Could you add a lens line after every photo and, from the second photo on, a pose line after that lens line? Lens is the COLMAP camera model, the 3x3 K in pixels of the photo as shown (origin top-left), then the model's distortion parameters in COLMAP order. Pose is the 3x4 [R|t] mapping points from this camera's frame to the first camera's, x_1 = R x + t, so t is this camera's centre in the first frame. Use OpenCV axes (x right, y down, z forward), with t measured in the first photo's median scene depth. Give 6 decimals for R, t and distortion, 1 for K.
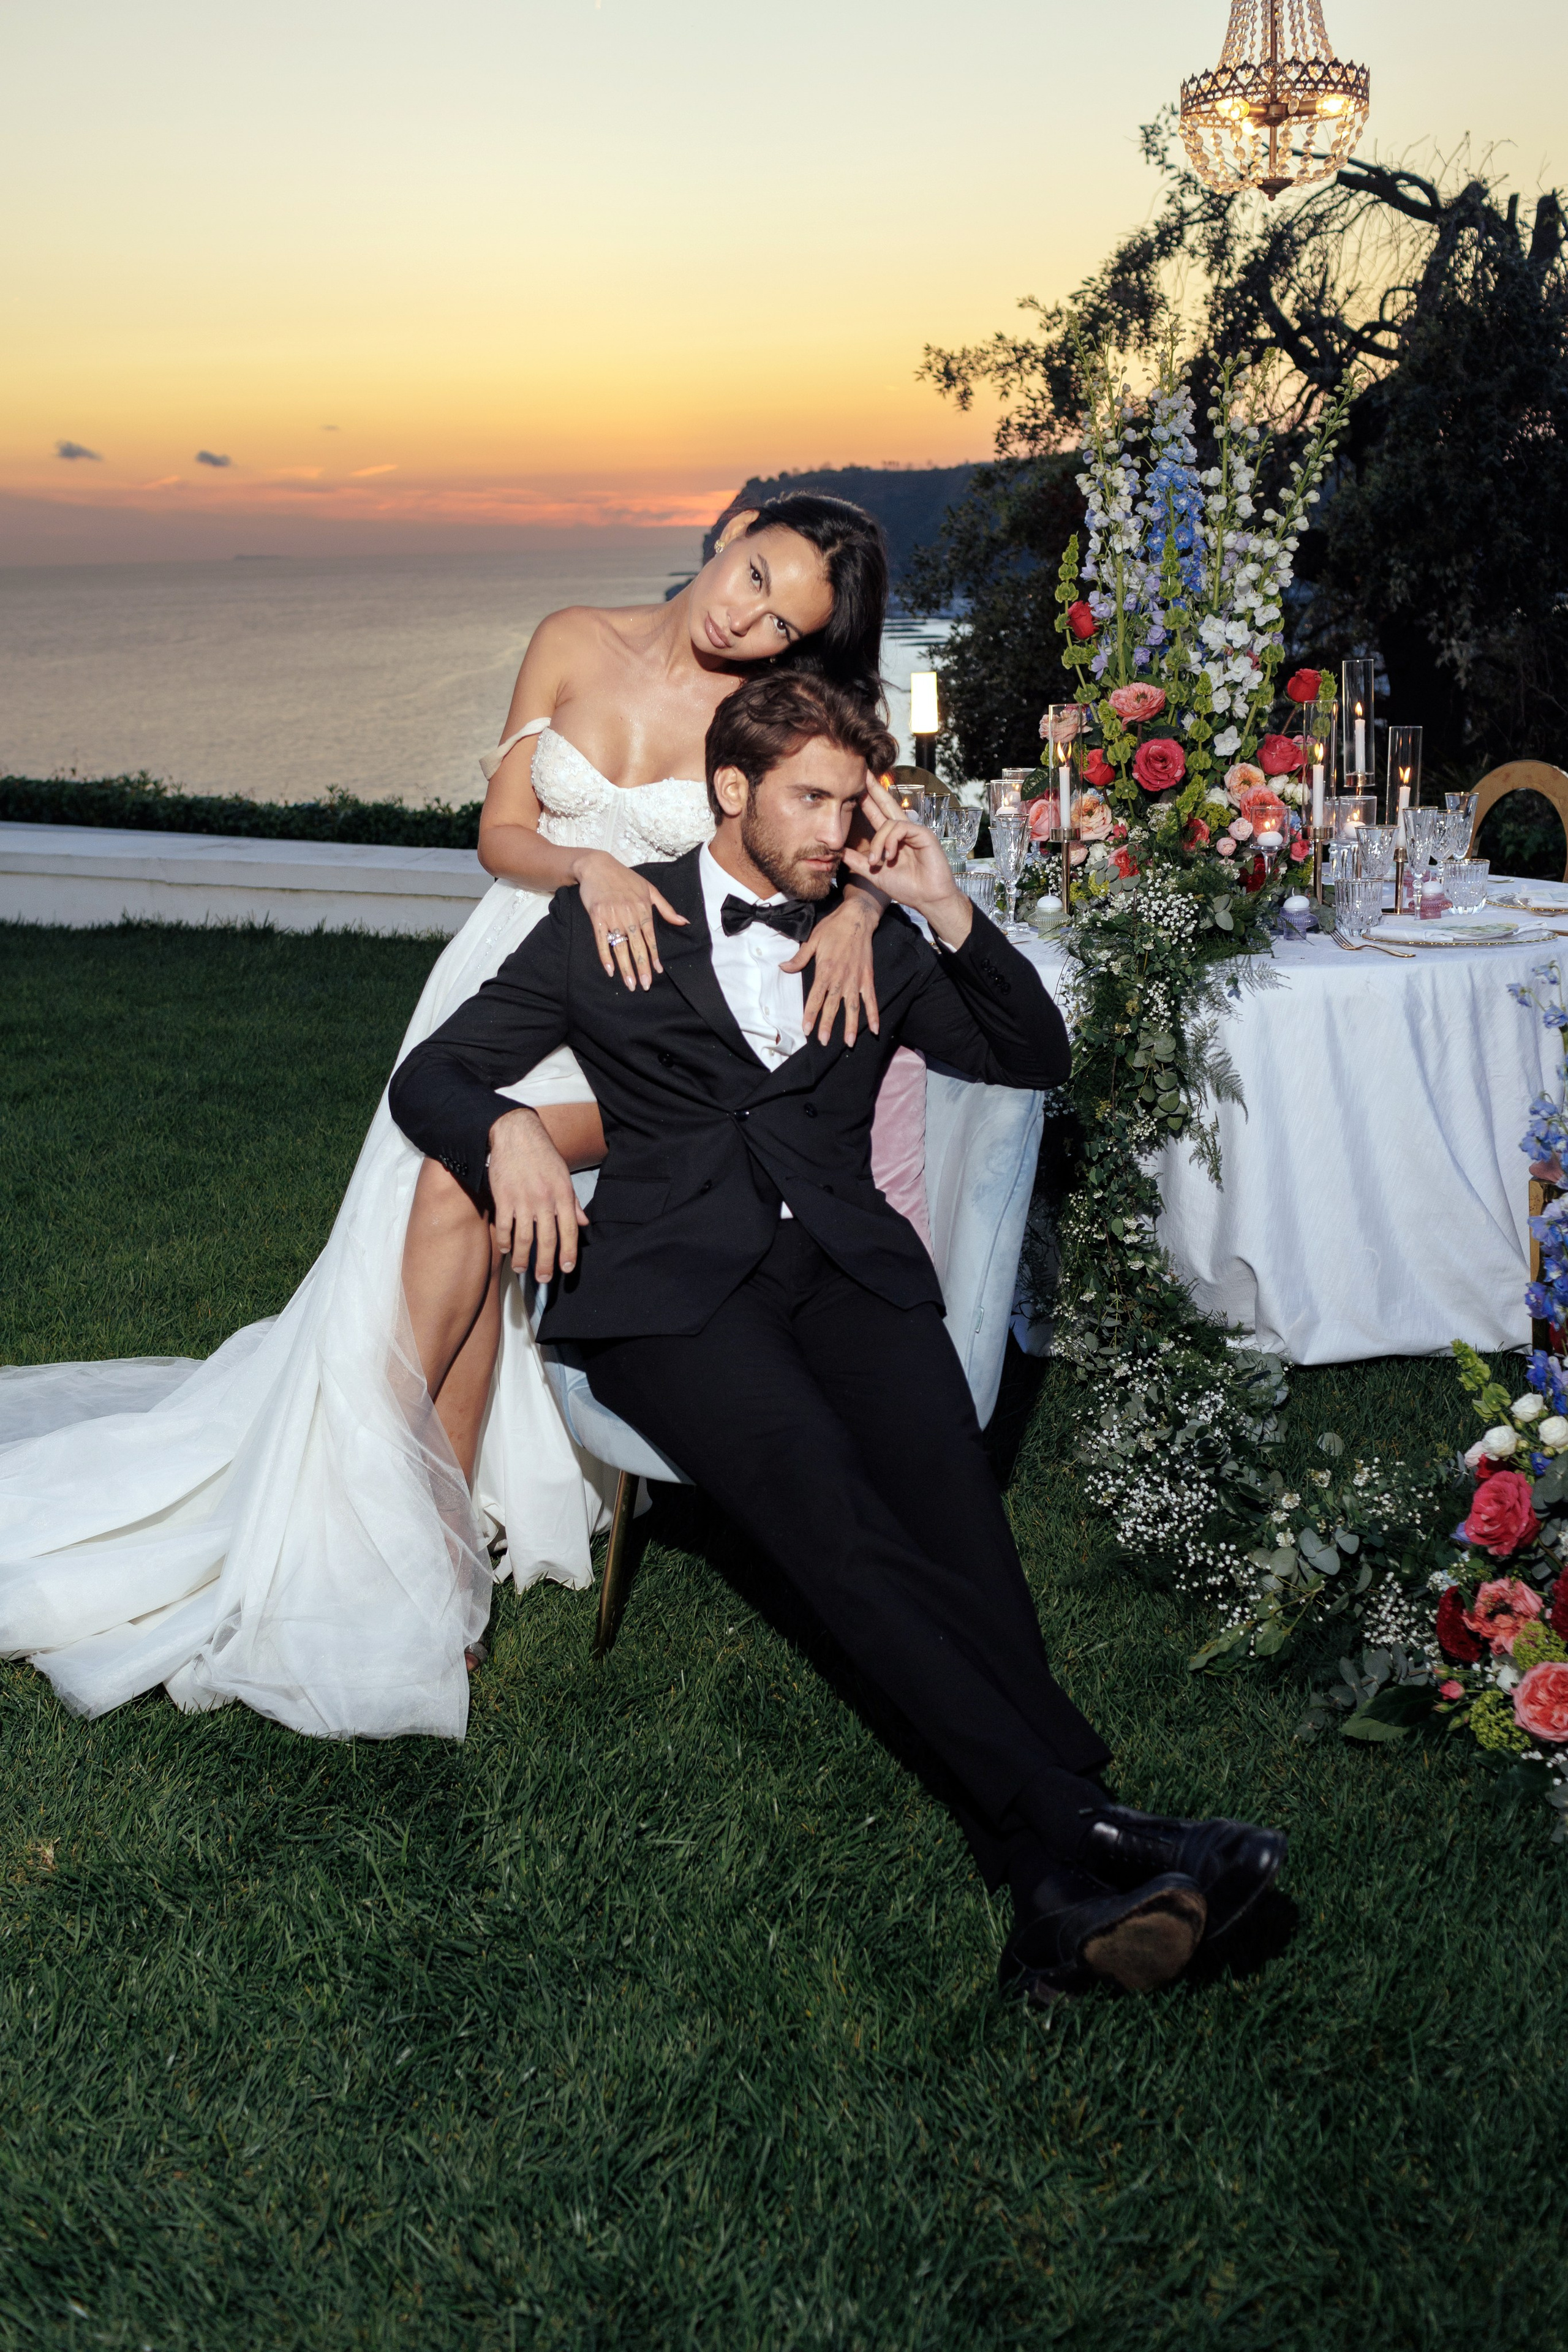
lens RADIAL K [[2392.2, 0, 774.2], [0, 2392.2, 1161.0], [0, 0, 1]] dist [0.006388, 0.004023]
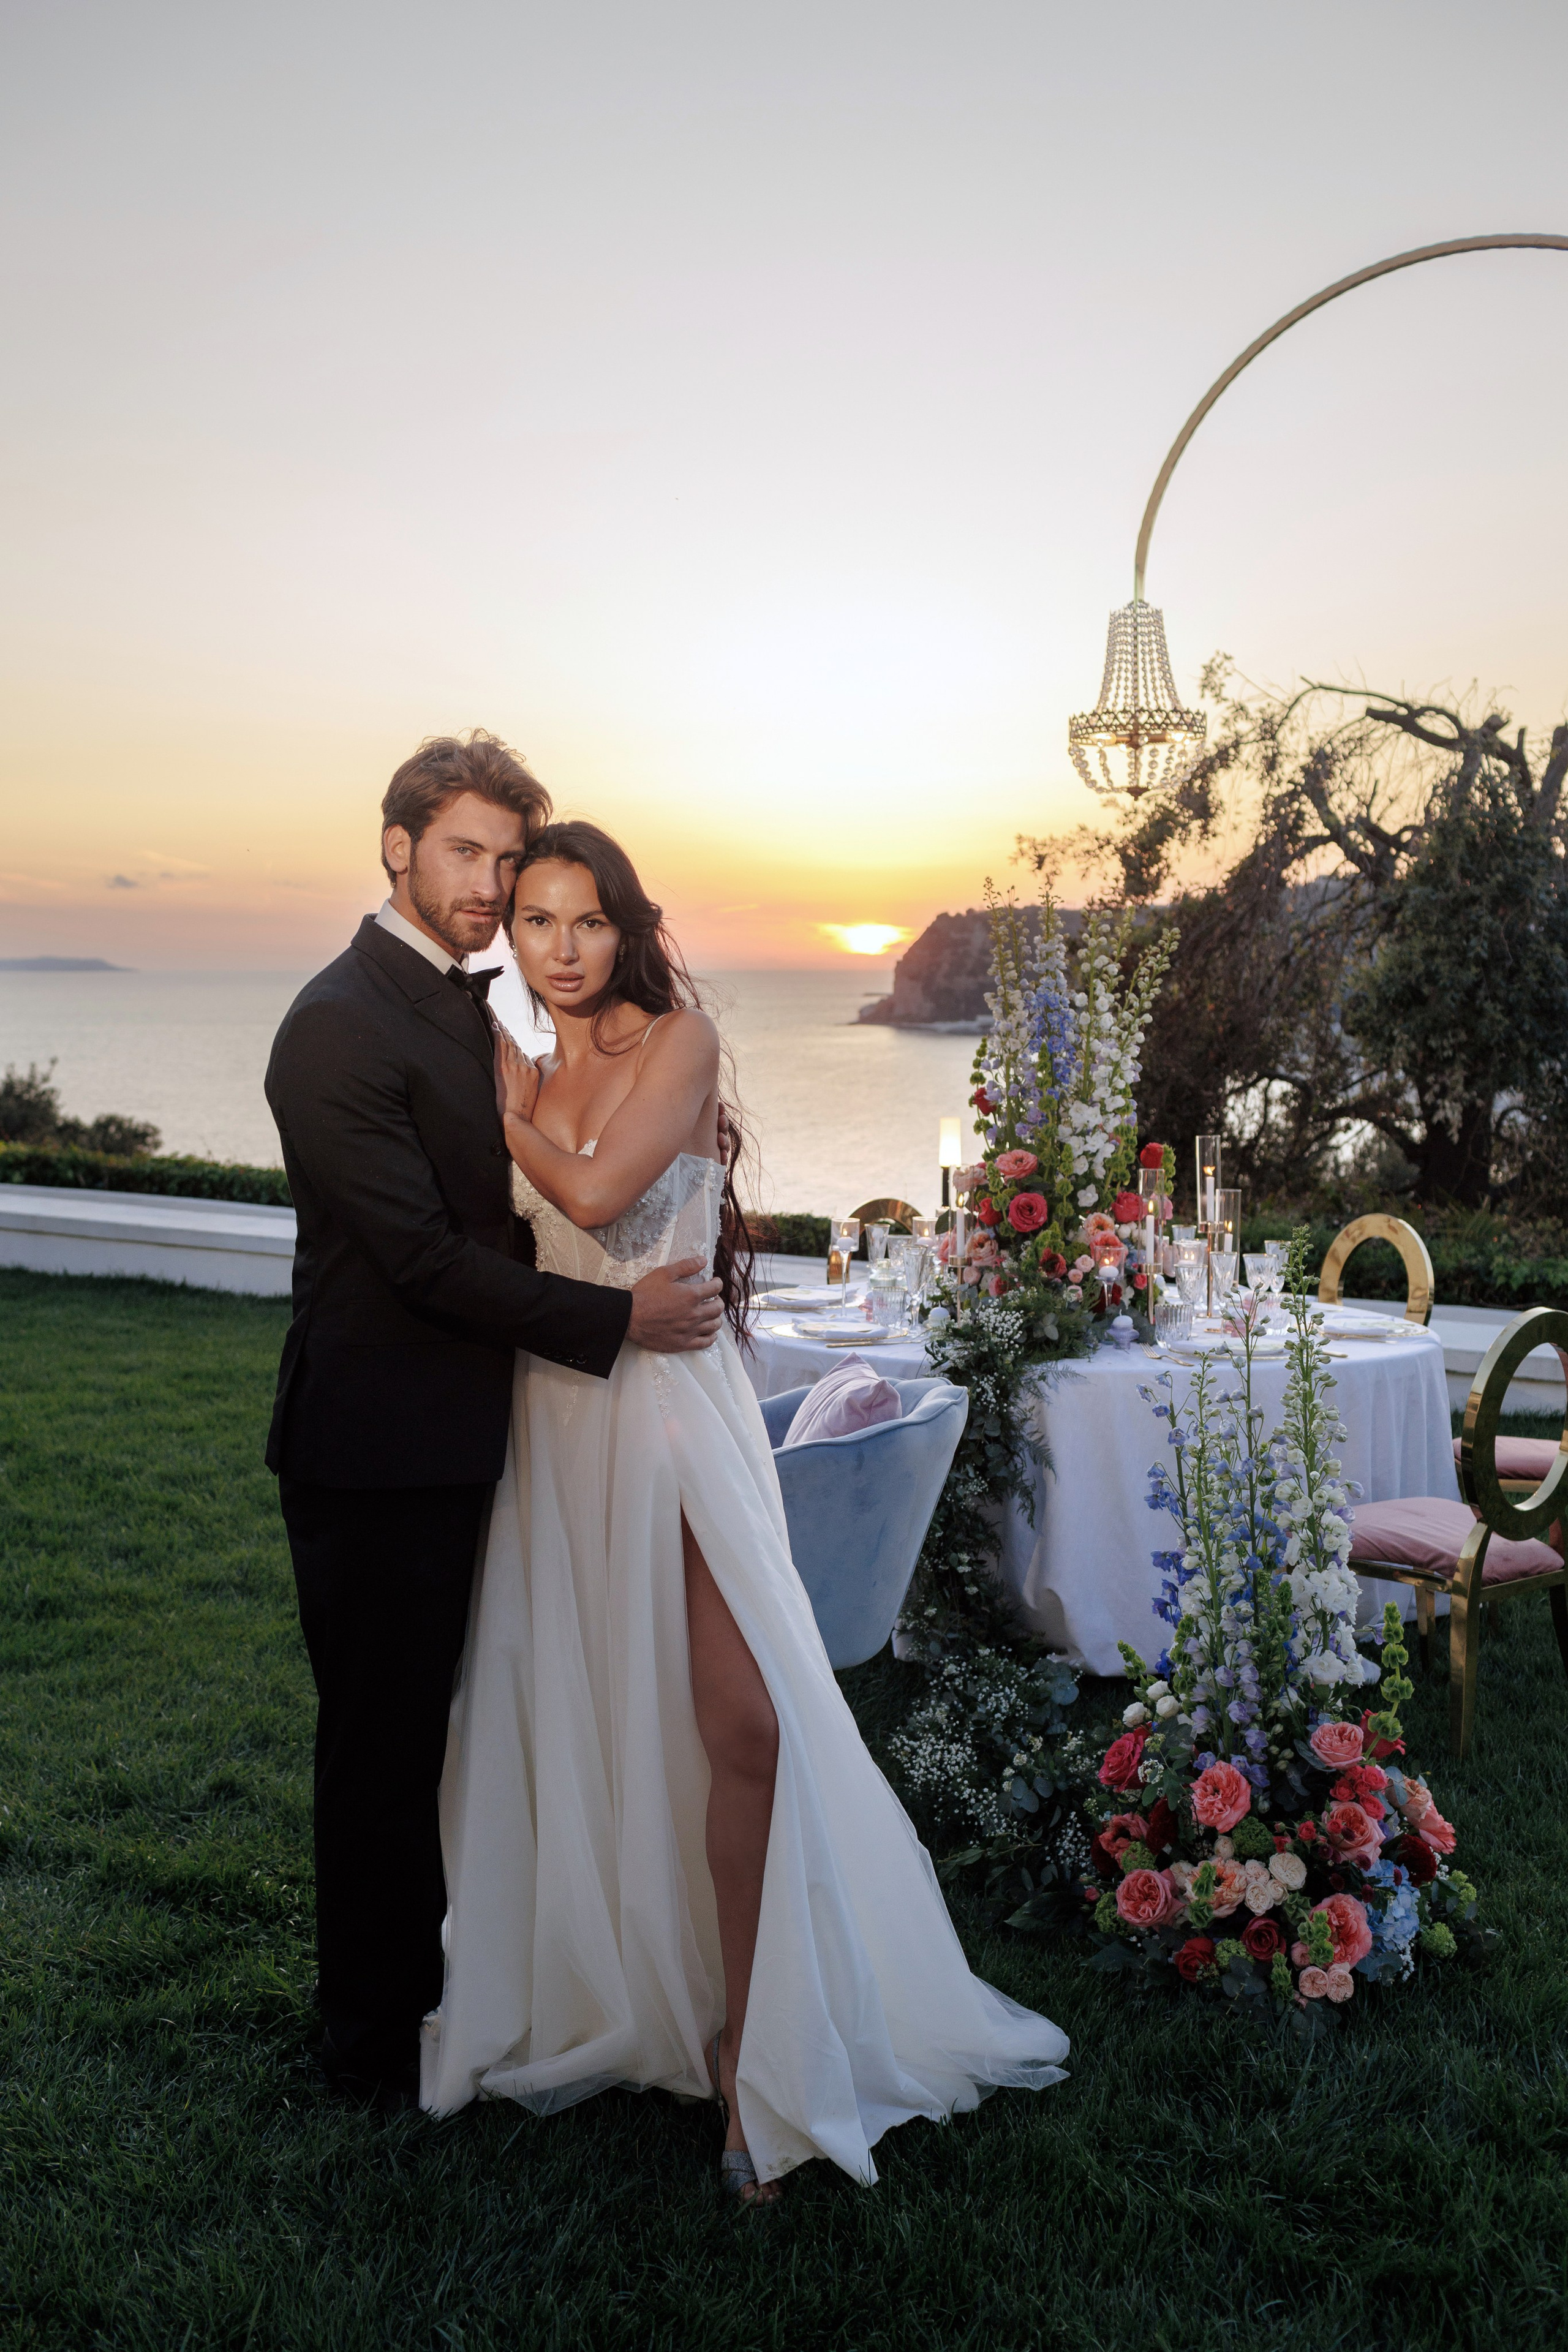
lens RADIAL K [[2226.5, 0, 777.4], [0, 2226.5, 1168.0], [0, 0, 1]] dist [0.009142, 0.013069]
pose [[0.996195, 0.037156, -0.078839, 0.130471], [-0.049424, 0.985901, -0.159865, 0.015178], [0.071787, 0.163153, 0.983986, -0.244622]]
